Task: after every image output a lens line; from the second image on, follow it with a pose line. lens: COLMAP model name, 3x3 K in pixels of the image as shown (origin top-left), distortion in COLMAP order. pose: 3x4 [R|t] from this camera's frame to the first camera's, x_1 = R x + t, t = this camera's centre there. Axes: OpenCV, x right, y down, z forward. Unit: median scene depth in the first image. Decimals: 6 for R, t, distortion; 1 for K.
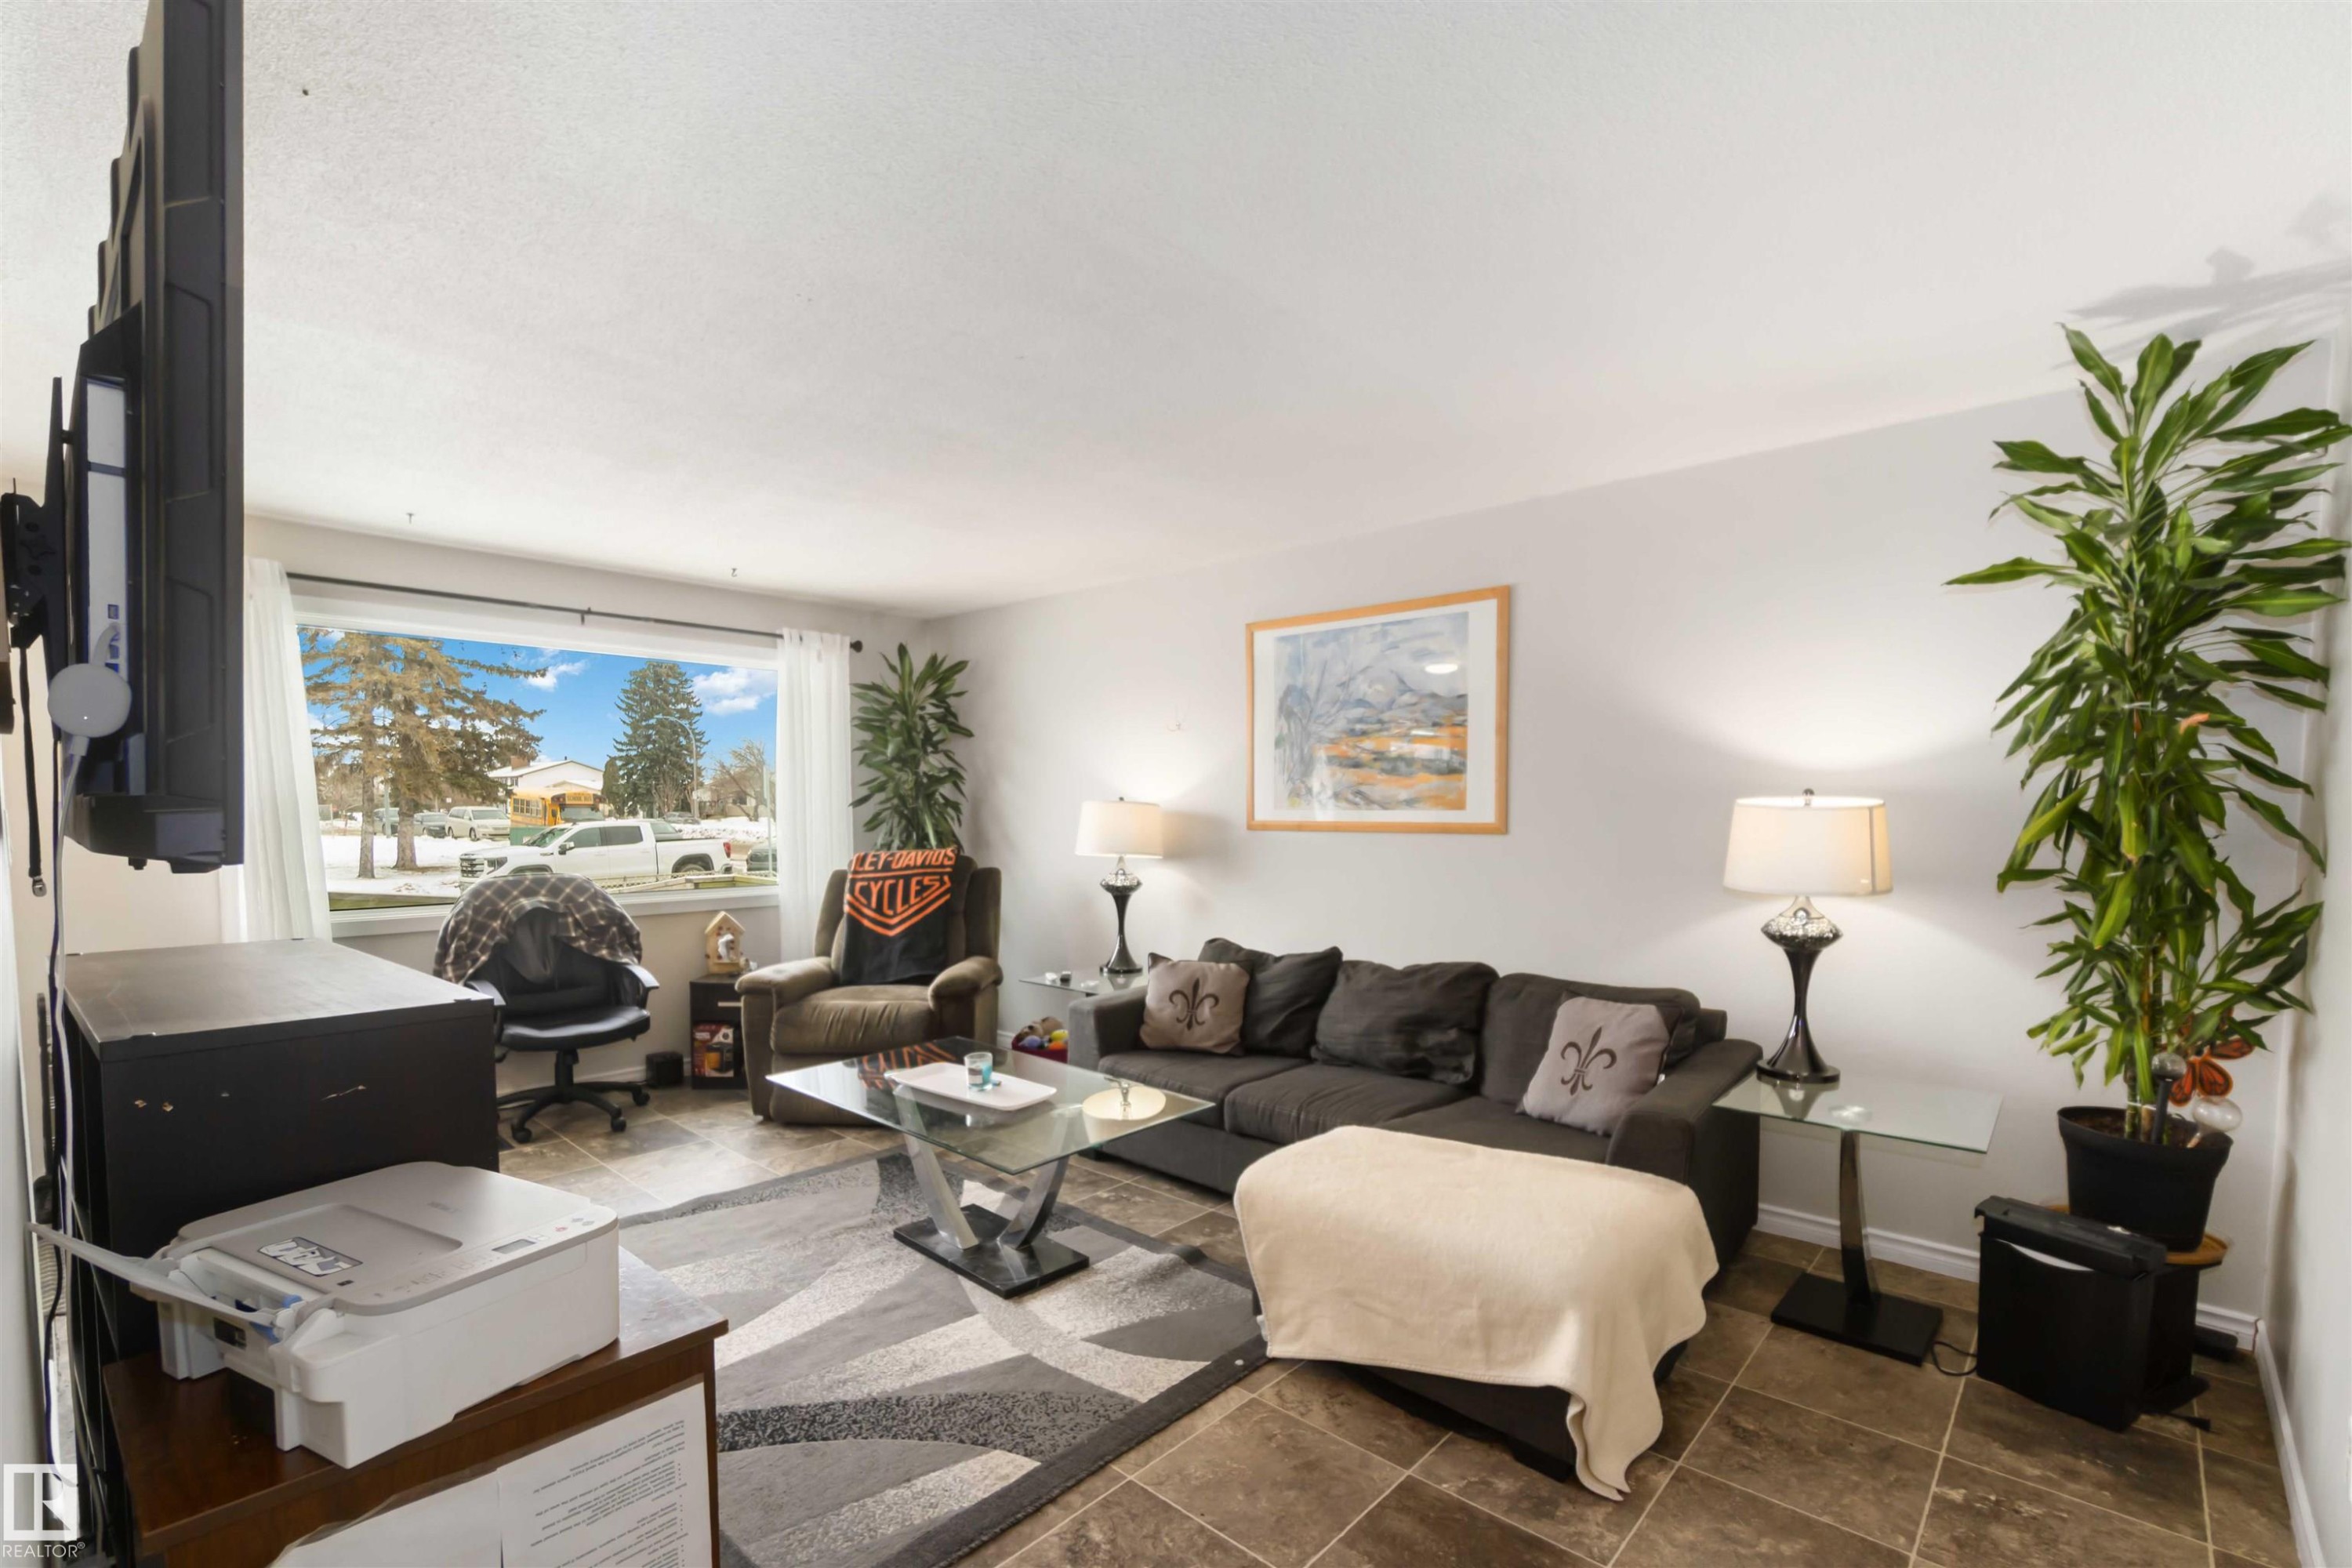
lens RADIAL K [[1043.6, 0, 1170.5], [0, 1043.6, 871.4], [0, 0, 1]] dist [-0.000744, -0.000083]
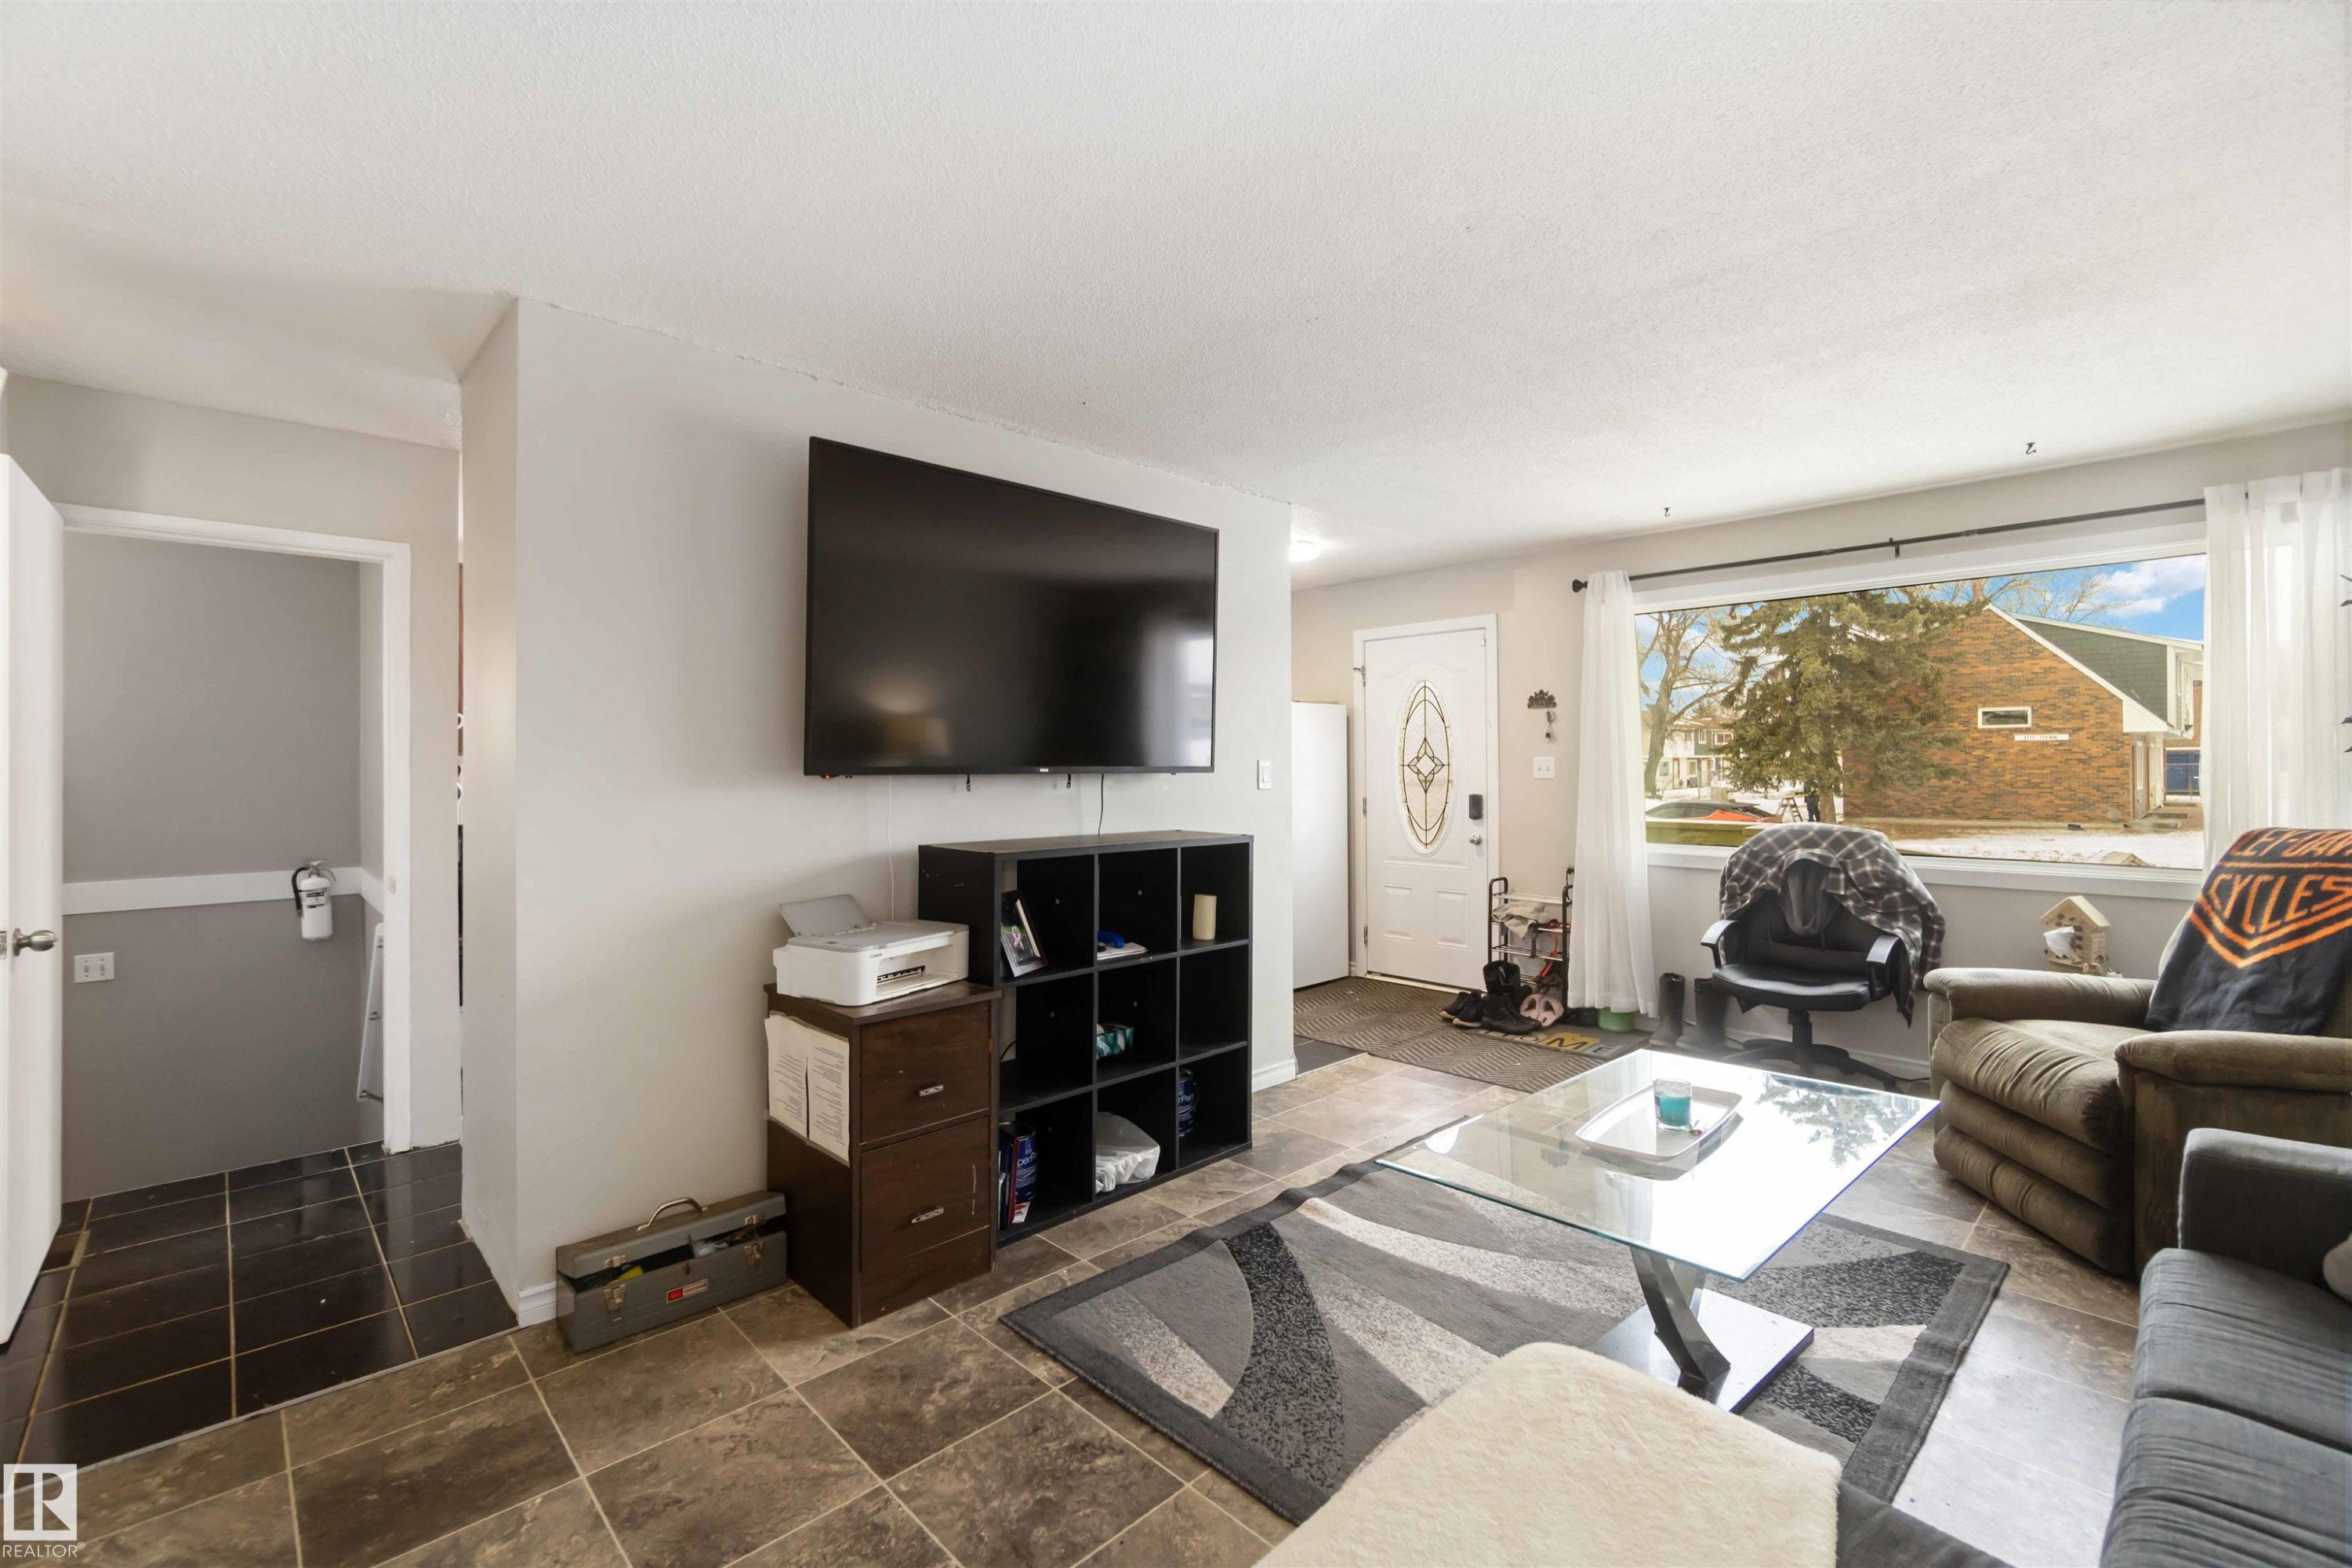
lens RADIAL K [[1025.6, 0, 1171.8], [0, 1025.6, 758.9], [0, 0, 1]] dist [-0.001073, -0.000203]
pose [[-0.069460, -0.006768, -0.997562, 0.398034], [-0.058823, 0.998265, -0.002677, -0.022034], [0.995849, 0.058493, -0.069737, 0.469069]]
